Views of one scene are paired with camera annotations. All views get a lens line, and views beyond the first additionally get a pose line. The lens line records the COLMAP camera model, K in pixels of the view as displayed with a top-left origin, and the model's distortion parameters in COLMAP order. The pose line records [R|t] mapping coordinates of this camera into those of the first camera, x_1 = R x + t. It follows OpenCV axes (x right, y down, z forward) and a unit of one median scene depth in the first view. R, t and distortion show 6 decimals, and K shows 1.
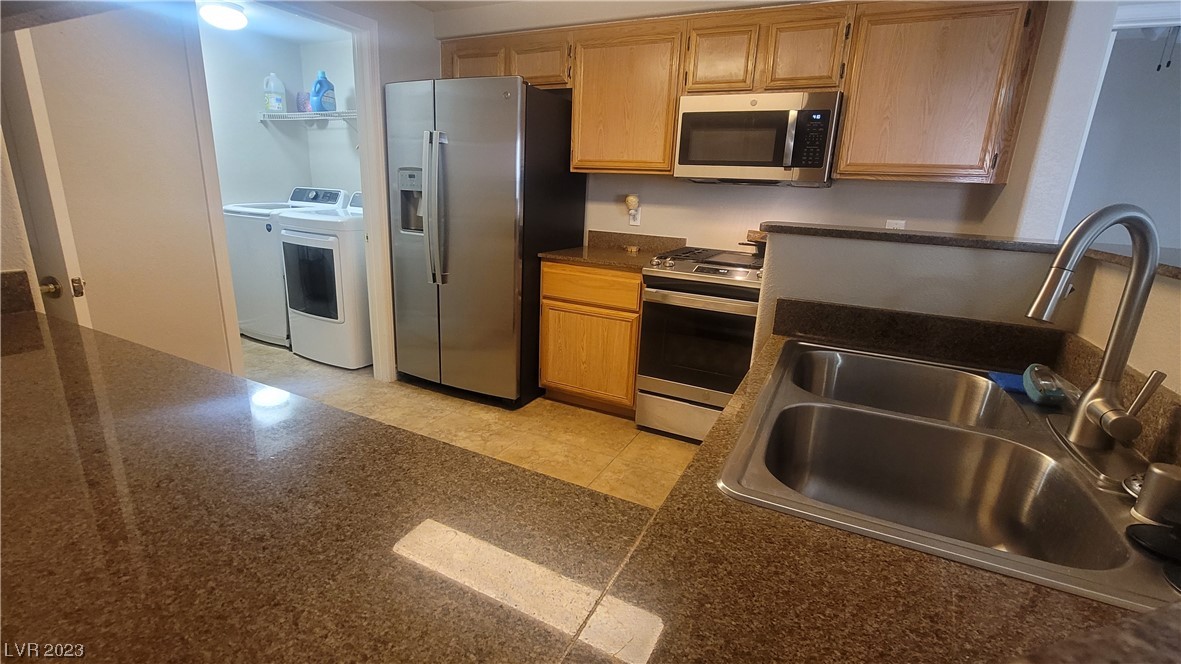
lens RADIAL K [[523.9, 0, 585.6], [0, 523.9, 332.2], [0, 0, 1]] dist [-0.006023, 0.000773]
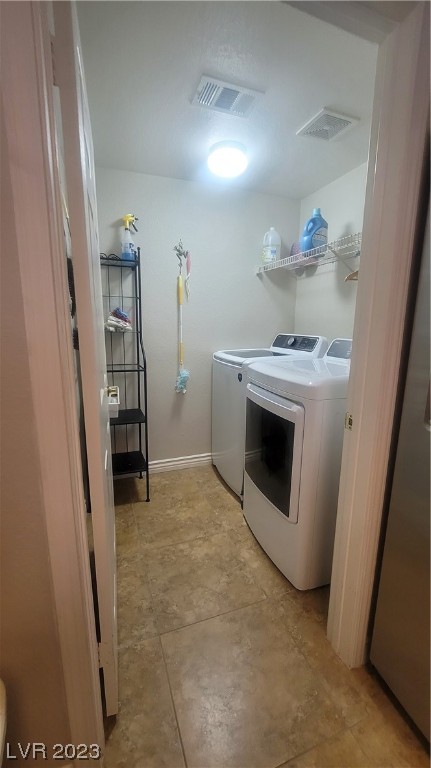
lens RADIAL K [[310.9, 0, 219.1], [0, 310.9, 383.6], [0, 0, 1]] dist [-0.002738, -0.000003]
pose [[0.739018, 0.087702, -0.667952, -0.316192], [-0.154095, 0.987210, -0.040869, -0.196127], [0.655825, 0.133131, 0.743081, 0.684259]]
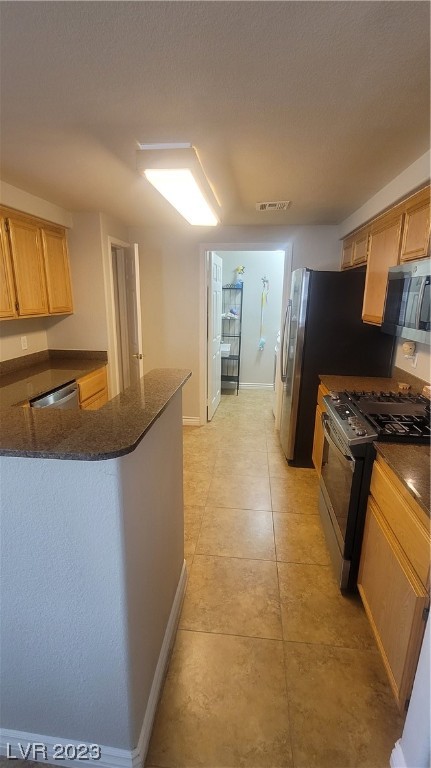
lens RADIAL K [[340.7, 0, 215.5], [0, 340.7, 384.0], [0, 0, 1]] dist [-0.006023, 0.000773]
pose [[0.352839, 0.193403, -0.915478, 0.702910], [-0.243358, 0.963702, 0.109796, -0.157523], [0.903483, 0.184048, 0.387098, 0.342029]]
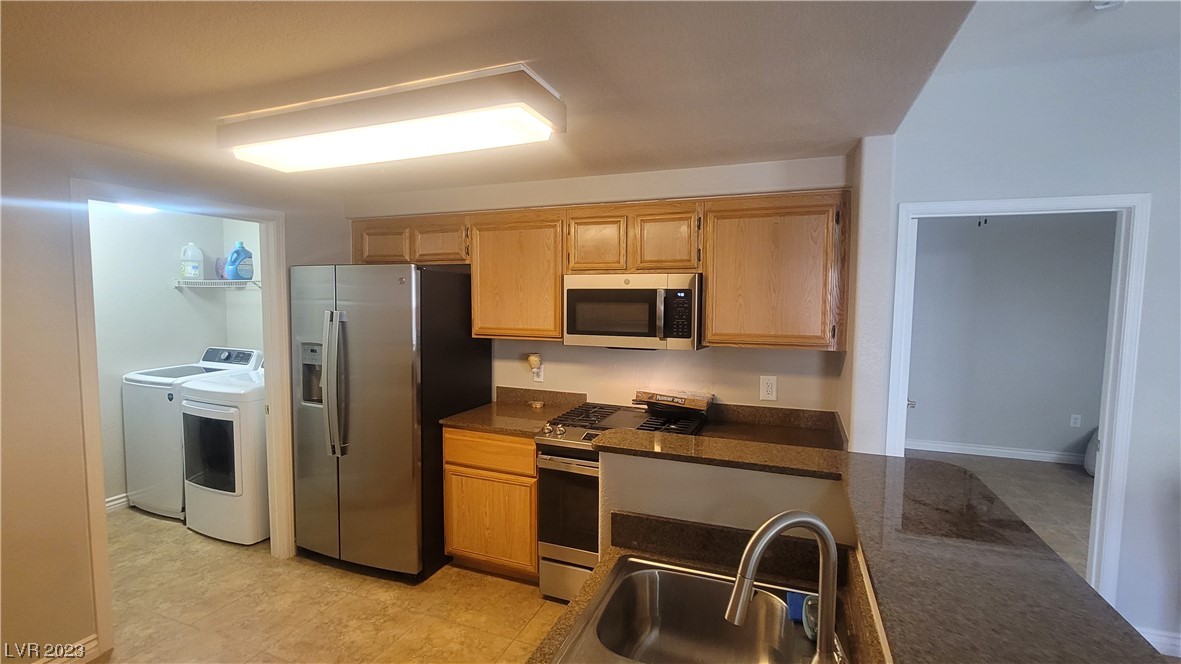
lens RADIAL K [[523.9, 0, 585.6], [0, 523.9, 332.2], [0, 0, 1]] dist [-0.006023, 0.000773]
pose [[0.995317, -0.042668, 0.086735, 0.110174], [0.058769, 0.979529, -0.192534, -0.103245], [-0.076745, 0.196730, 0.977450, -0.051207]]
